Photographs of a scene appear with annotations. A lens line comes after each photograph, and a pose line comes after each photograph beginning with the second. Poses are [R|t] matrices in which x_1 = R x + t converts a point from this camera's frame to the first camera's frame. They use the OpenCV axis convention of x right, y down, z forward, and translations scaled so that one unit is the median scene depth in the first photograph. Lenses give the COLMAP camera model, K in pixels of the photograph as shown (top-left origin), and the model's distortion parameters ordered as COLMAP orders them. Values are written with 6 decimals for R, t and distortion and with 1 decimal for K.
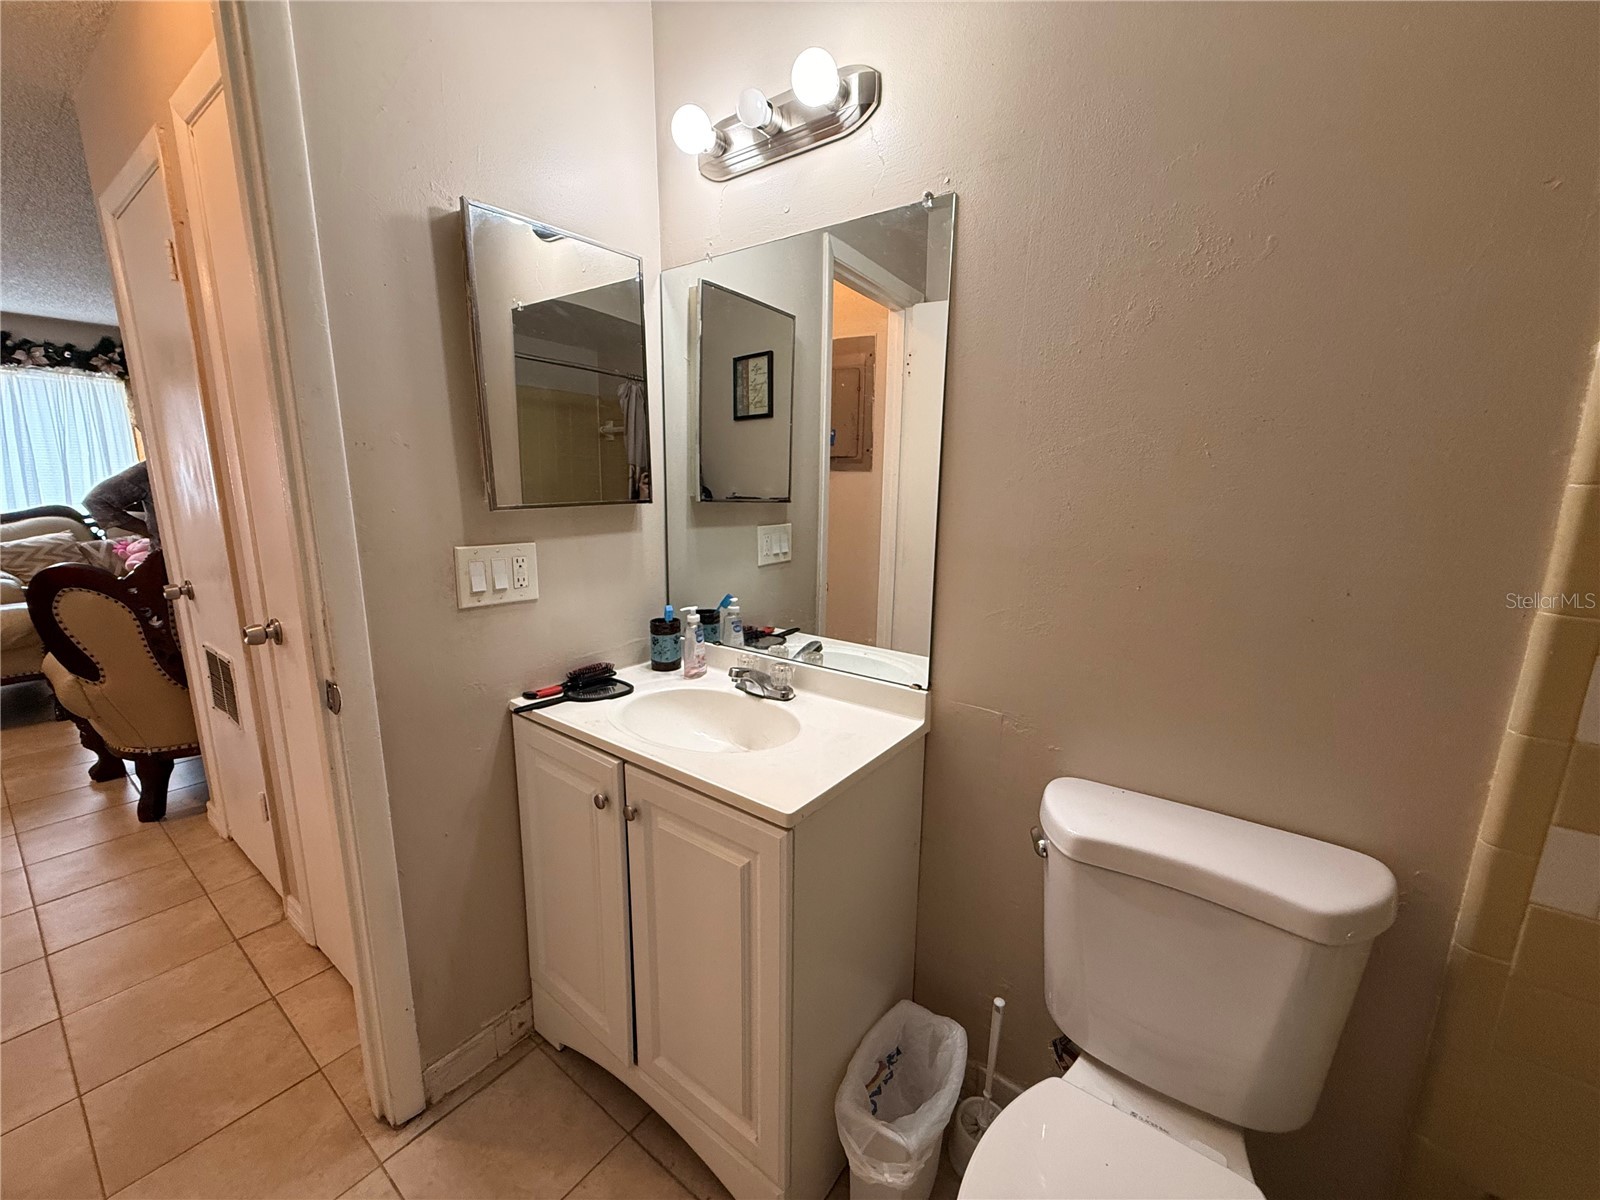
lens RADIAL K [[634.8, 0, 799.5], [0, 634.8, 601.7], [0, 0, 1]] dist [-0.001000, 0.000152]
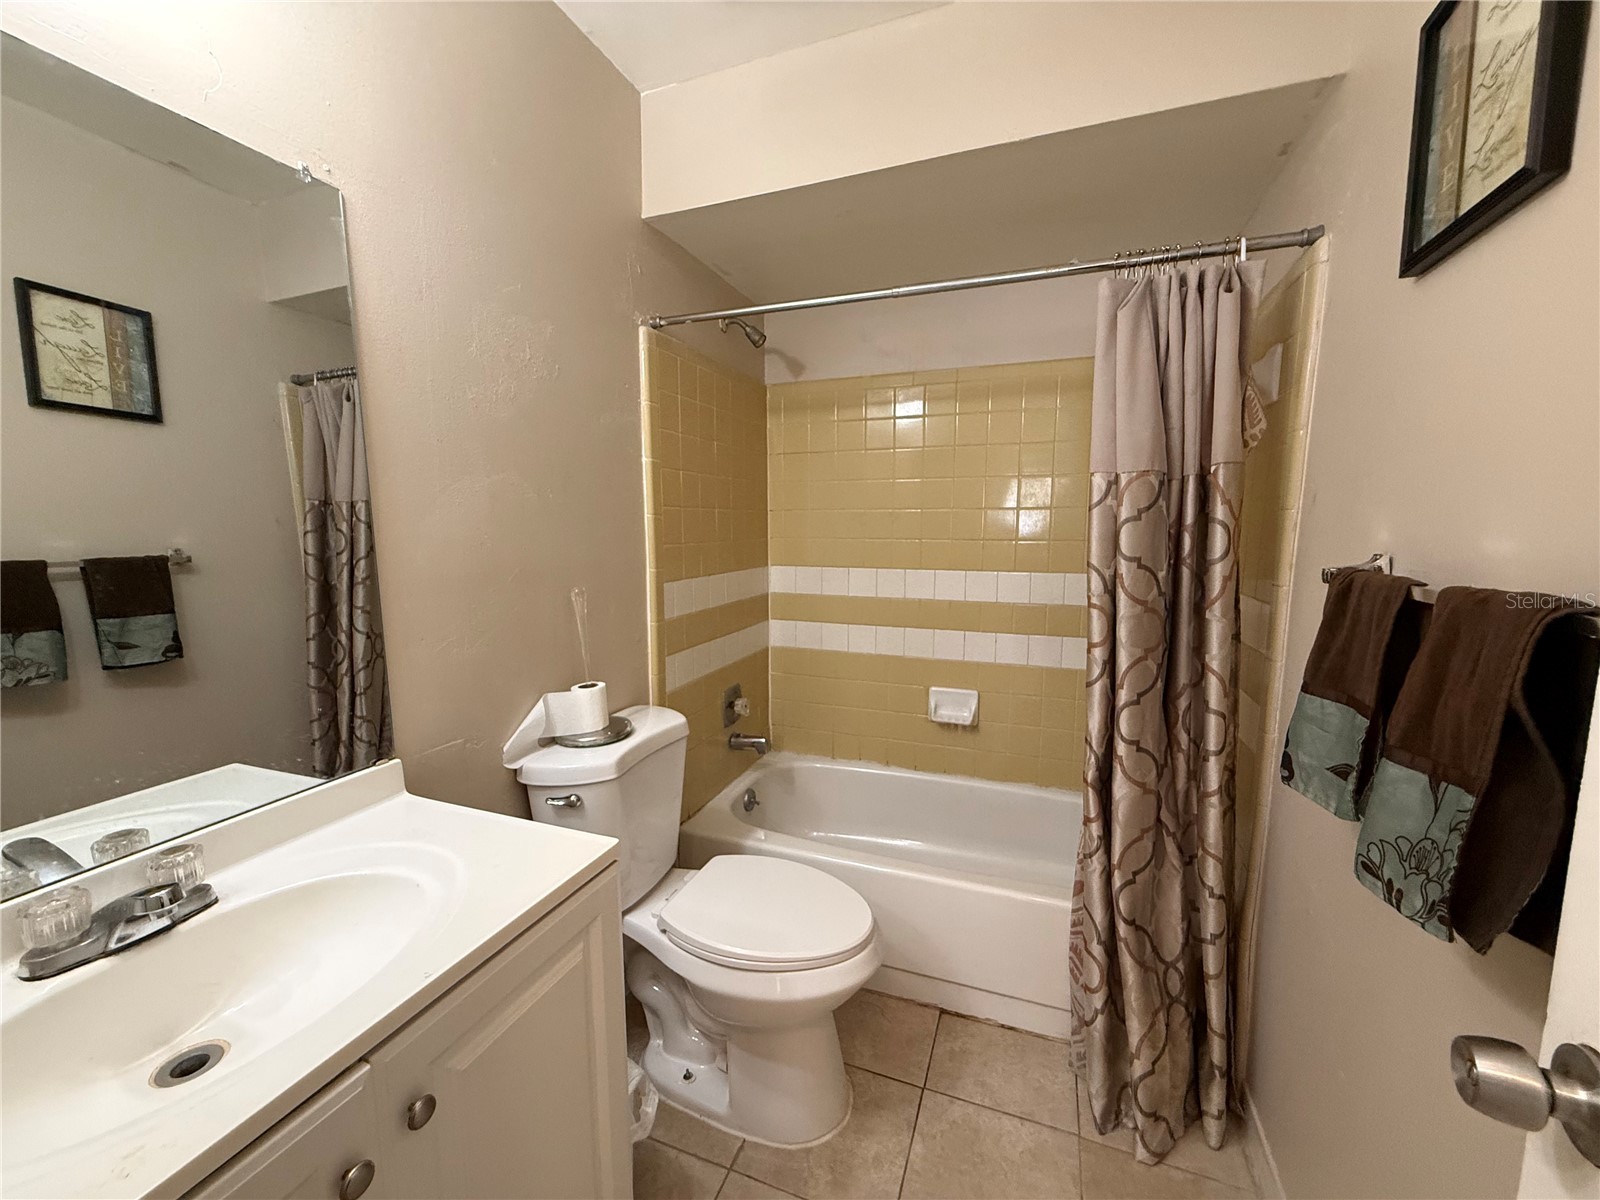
lens RADIAL K [[634.8, 0, 799.5], [0, 634.8, 599.7], [0, 0, 1]] dist [-0.001000, 0.000152]
pose [[-0.268263, -0.130700, 0.954438, -0.722964], [0.182334, 0.965957, 0.183526, -0.121859], [-0.945933, 0.223260, -0.235300, 0.628841]]
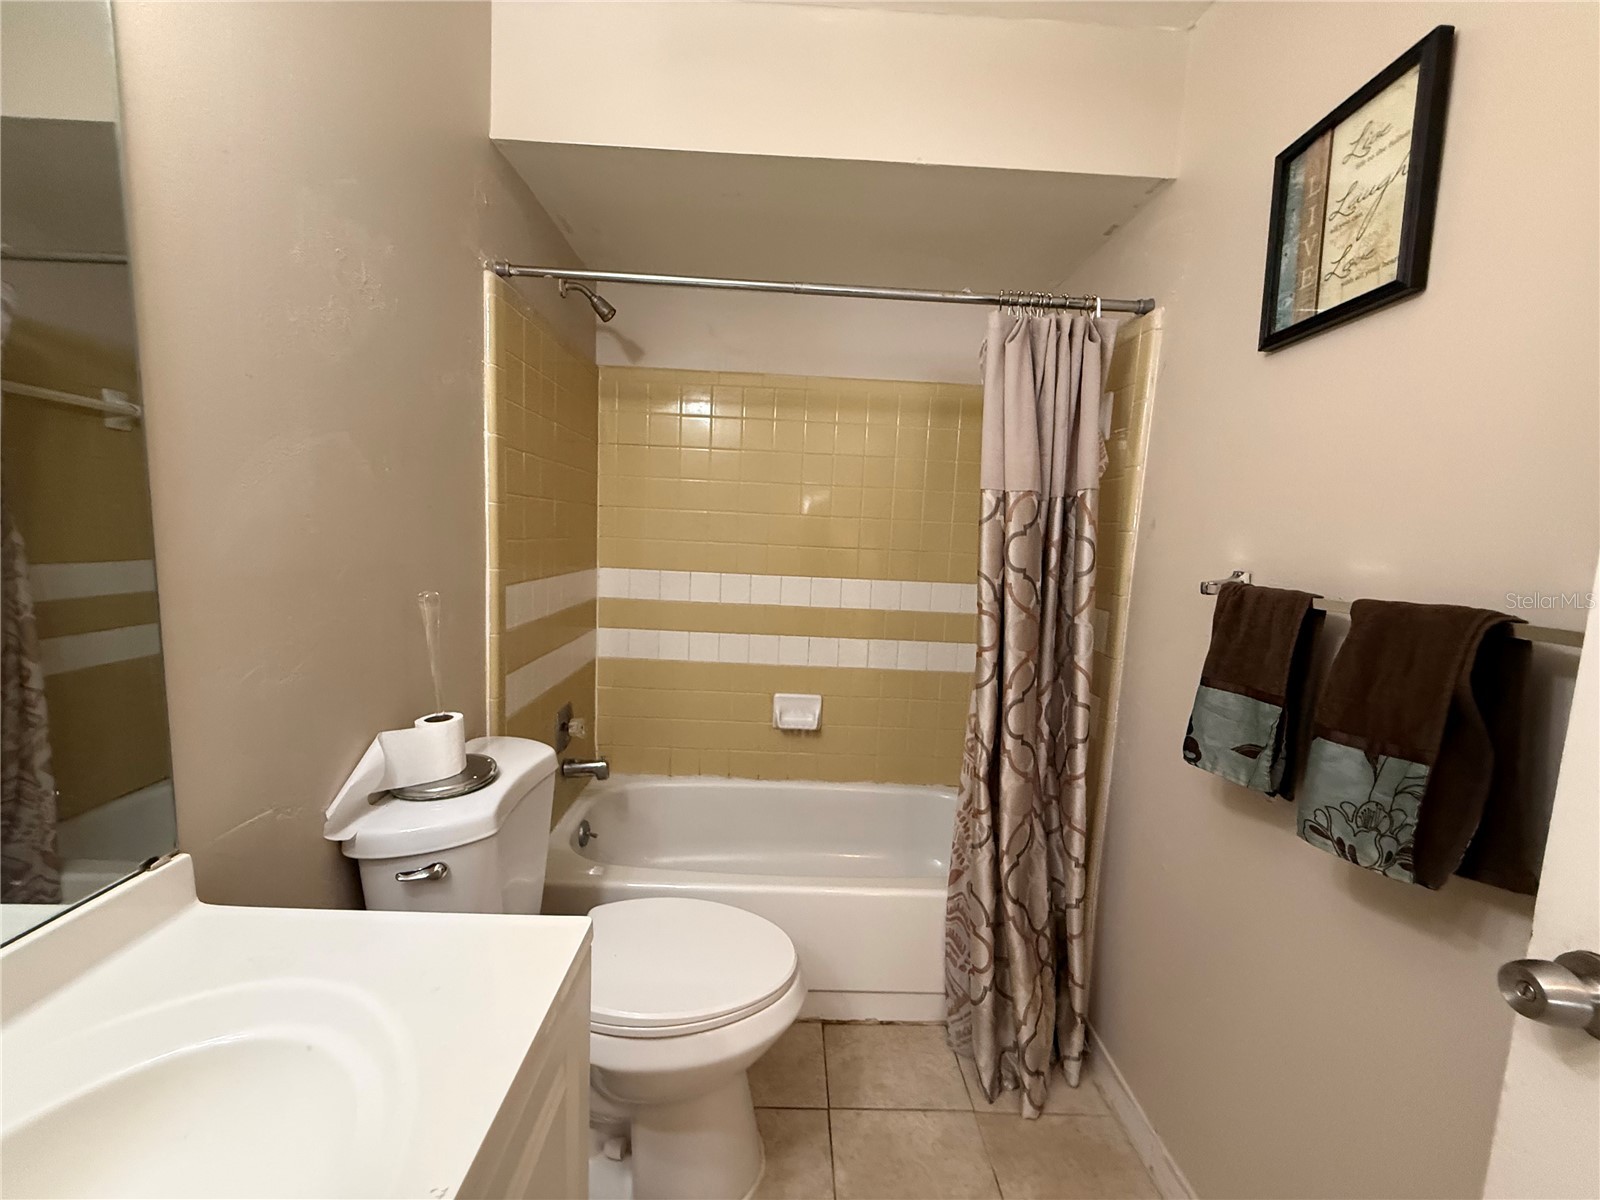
lens RADIAL K [[634.8, 0, 800.0], [0, 634.8, 599.7], [0, 0, 1]] dist [-0.001000, 0.000152]
pose [[-0.612549, -0.126627, 0.780224, -0.530845], [0.097249, 0.967512, 0.233372, -0.149177], [-0.784427, 0.218828, -0.580335, 0.833890]]
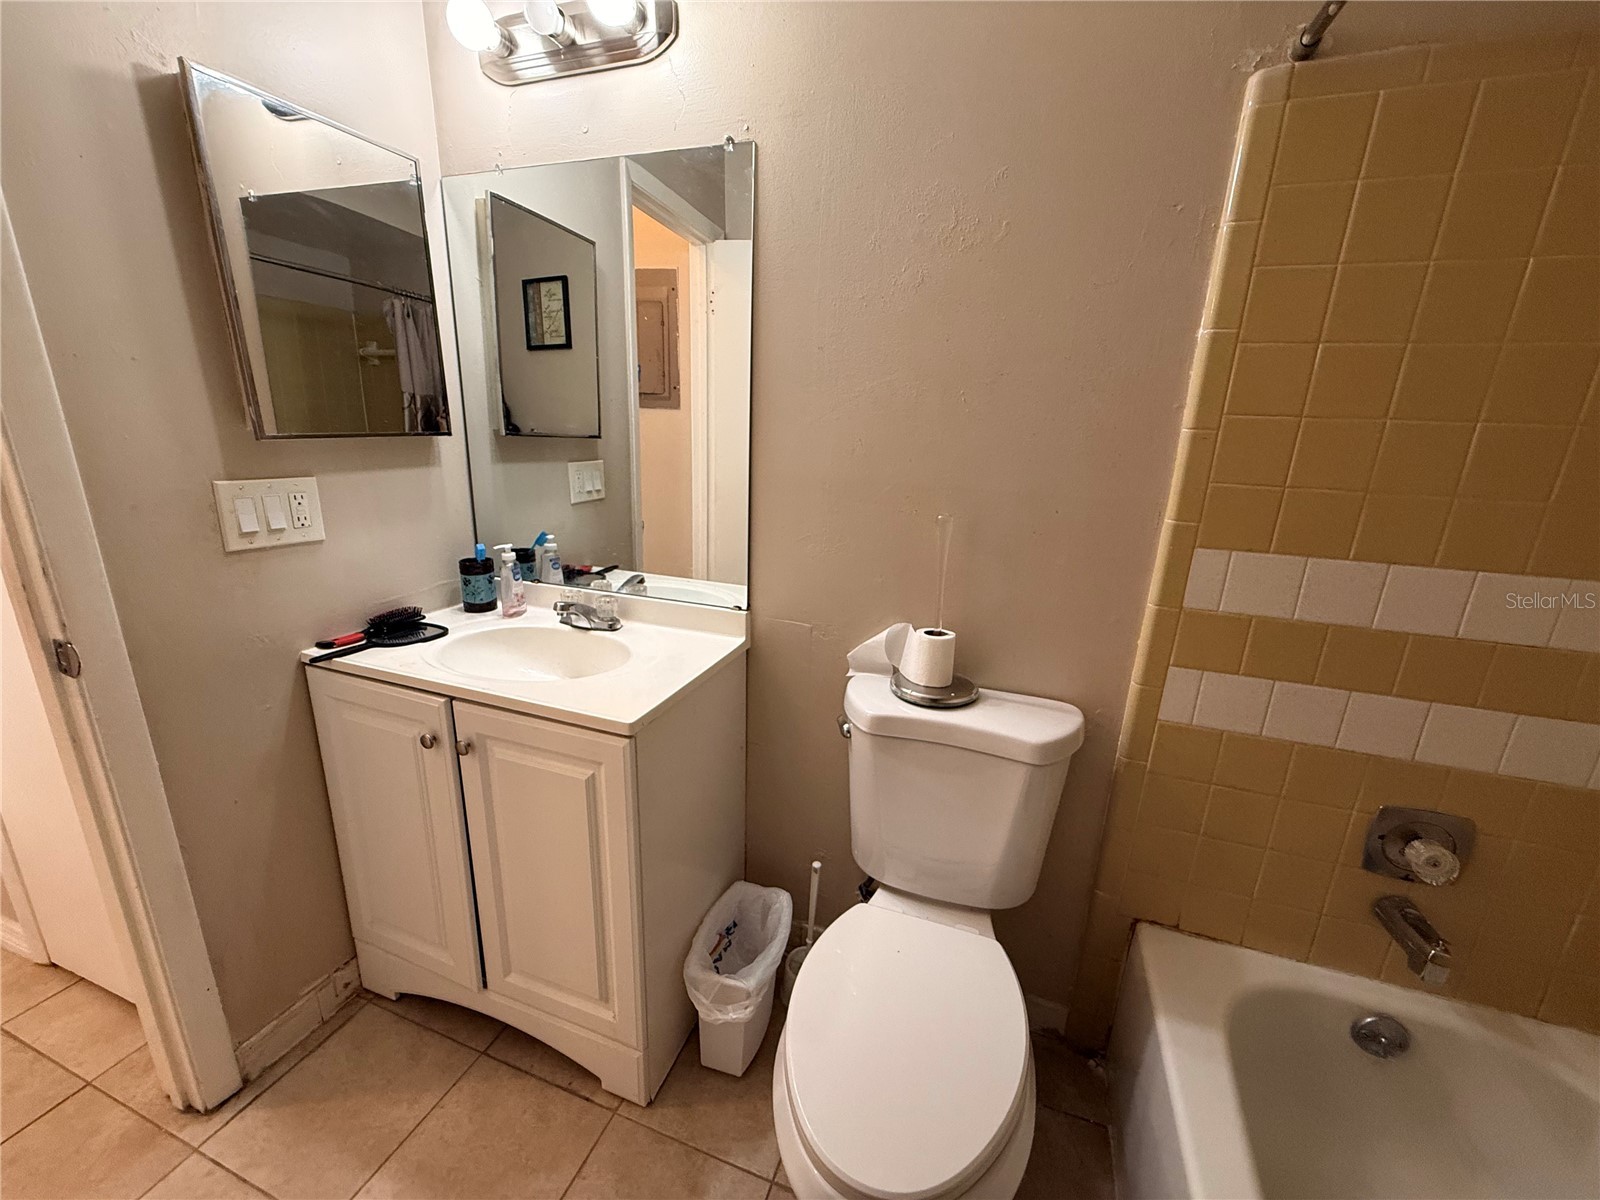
lens RADIAL K [[634.8, 0, 799.7], [0, 634.8, 601.1], [0, 0, 1]] dist [-0.001000, 0.000152]
pose [[0.955469, -0.058618, 0.289210, -0.030167], [0.033228, 0.995210, 0.091935, 0.024082], [-0.293214, -0.078231, 0.952841, -0.083582]]
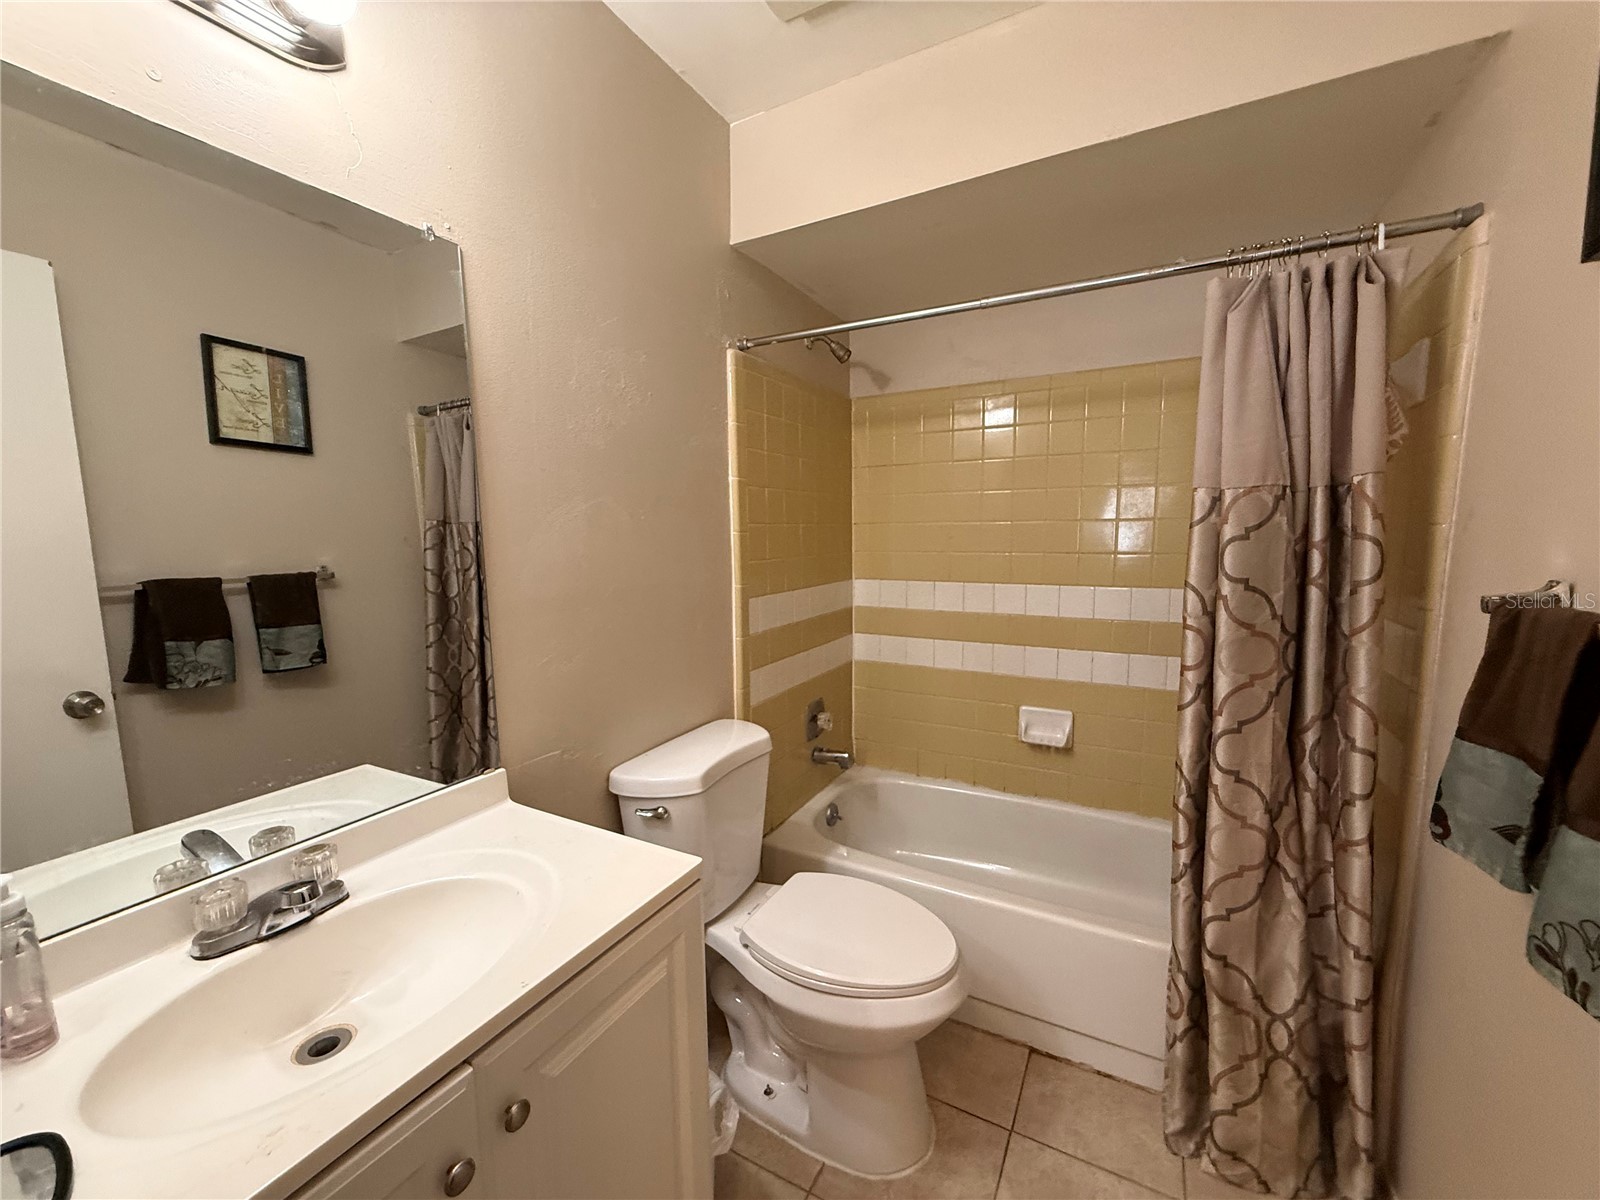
lens RADIAL K [[634.8, 0, 799.5], [0, 634.8, 599.7], [0, 0, 1]] dist [-0.001000, 0.000152]
pose [[-0.138037, -0.122329, 0.982843, -0.718221], [0.199033, 0.968673, 0.148519, -0.142300], [-0.970222, 0.216120, -0.109365, 0.620404]]
